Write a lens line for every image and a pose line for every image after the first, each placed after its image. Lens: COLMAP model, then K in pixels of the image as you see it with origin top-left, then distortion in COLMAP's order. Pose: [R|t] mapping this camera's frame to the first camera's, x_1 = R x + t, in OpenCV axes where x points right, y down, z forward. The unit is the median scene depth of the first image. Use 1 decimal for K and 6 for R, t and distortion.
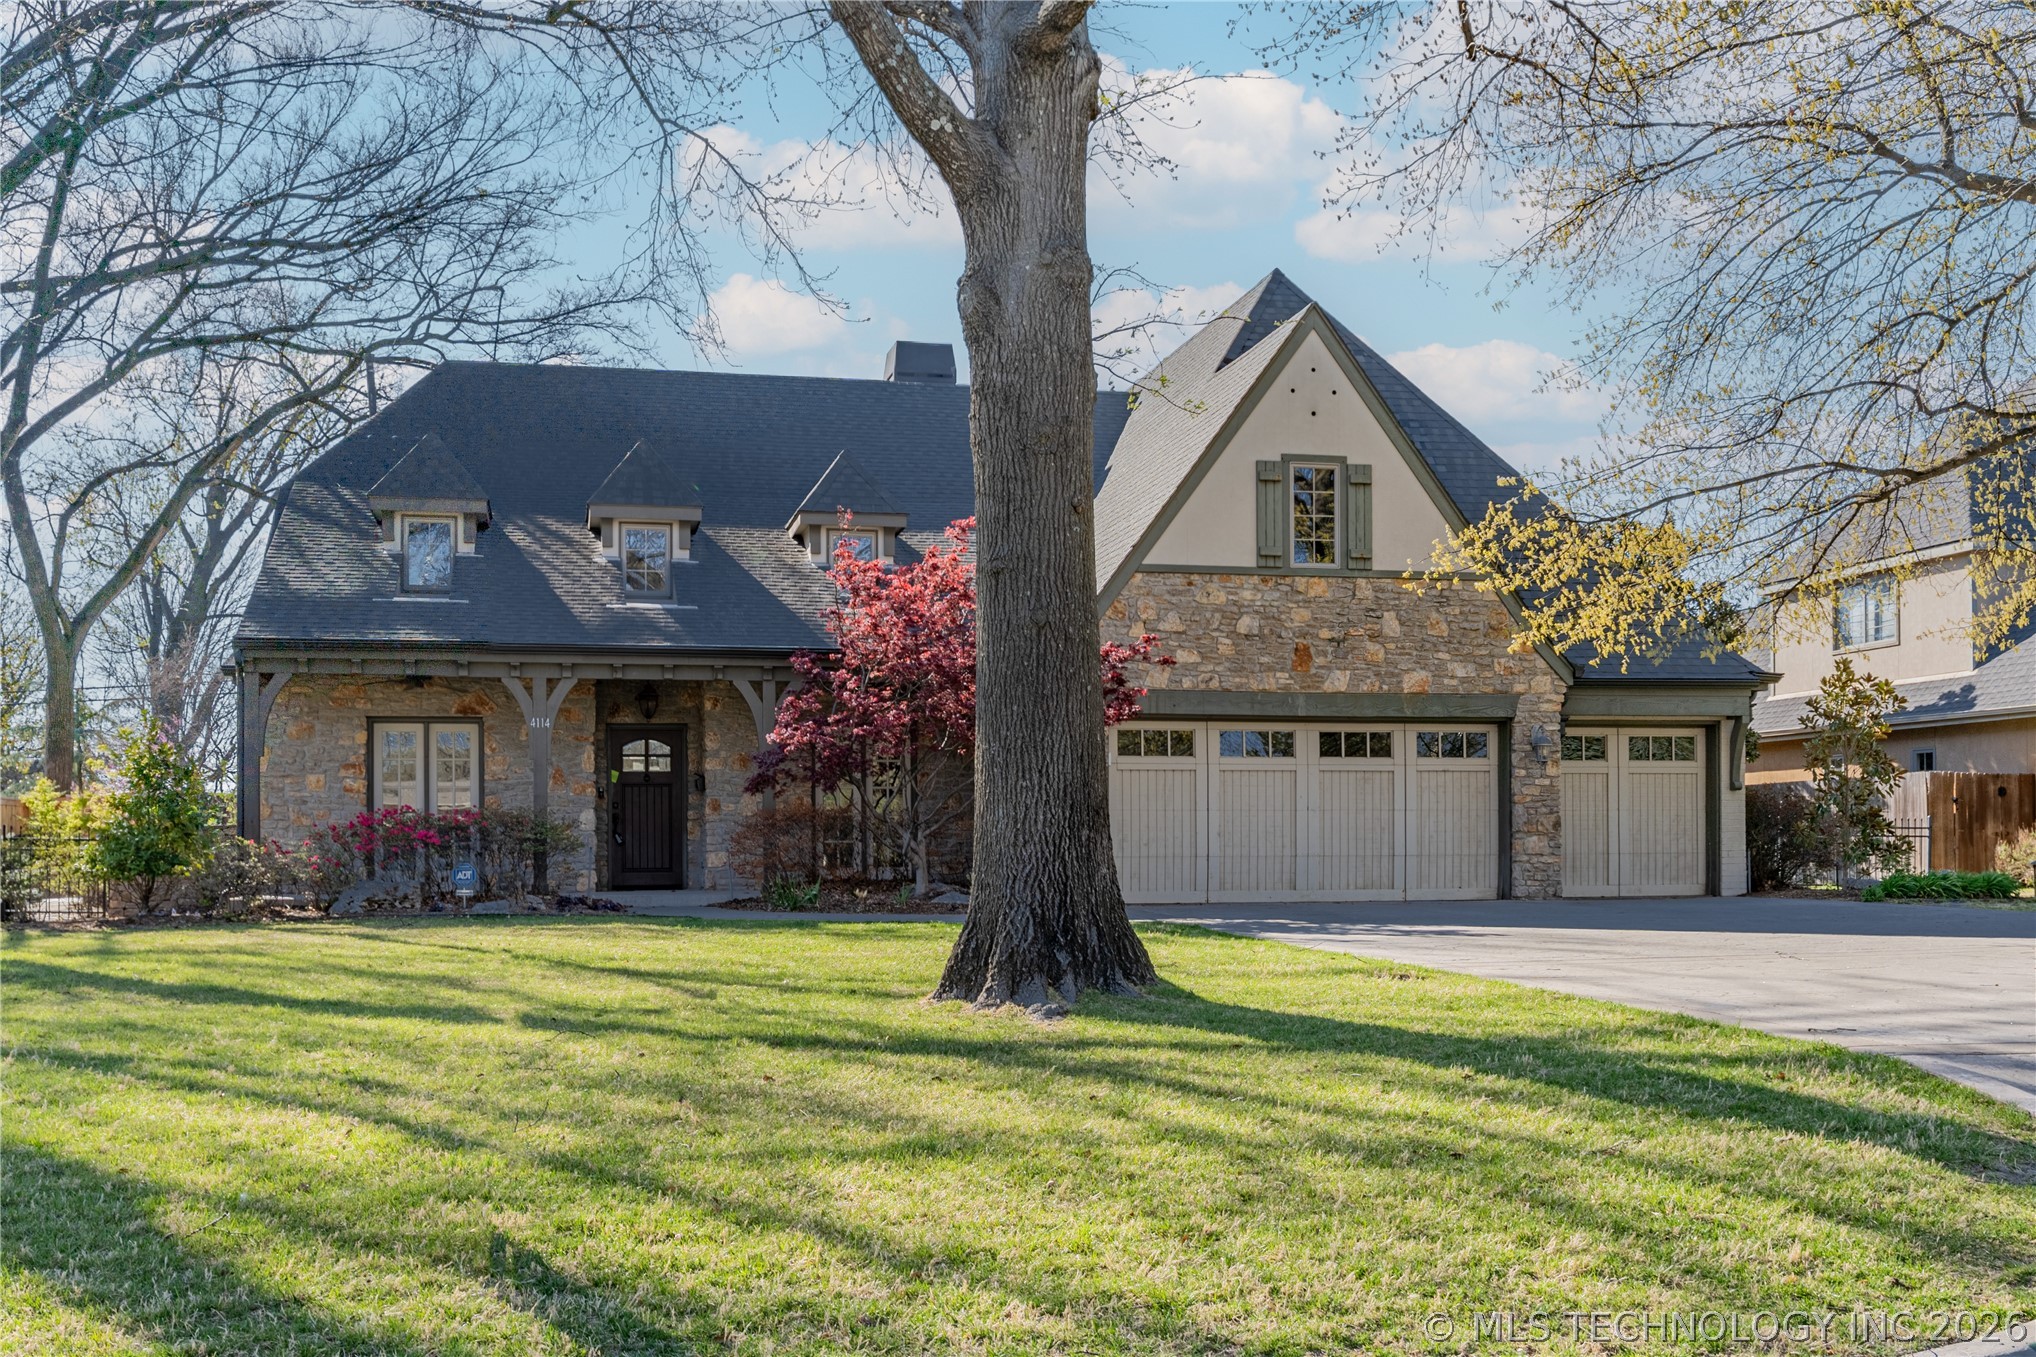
lens RADIAL K [[2034.1, 0, 1016.8], [0, 2034.1, 768.8], [0, 0, 1]] dist [-0.001912, -0.008174]
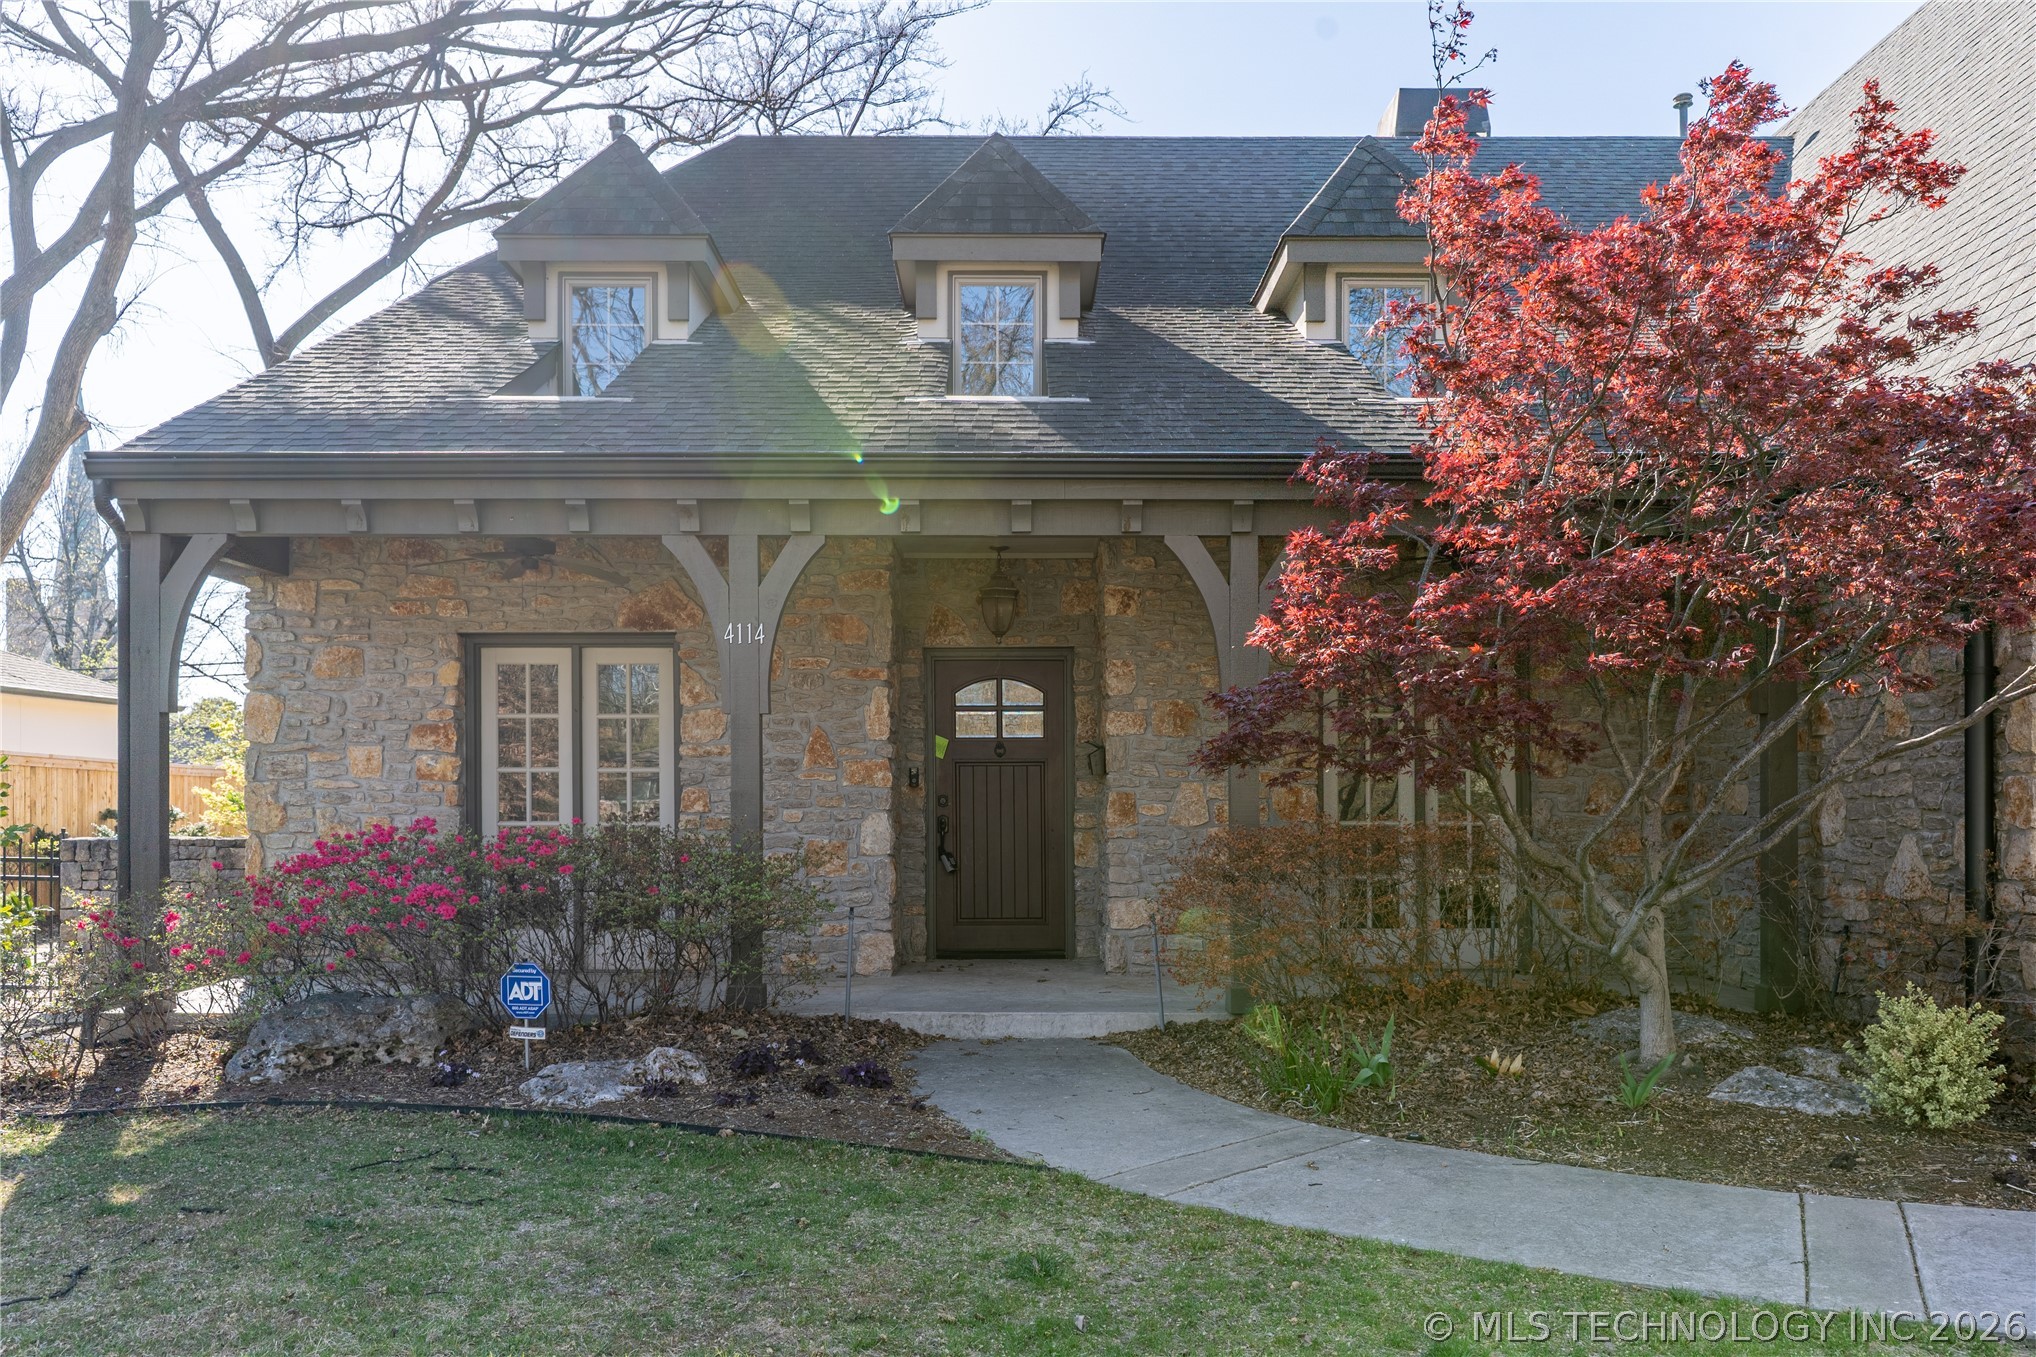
lens RADIAL K [[1643.1, 0, 1016.9], [0, 1643.1, 773.5], [0, 0, 1]] dist [0.008367, 0.007205]
pose [[0.976307, 0.002887, -0.216369, -0.085434], [0.002803, 0.999658, 0.025986, -0.000499], [0.216370, -0.025976, 0.975966, 0.589067]]
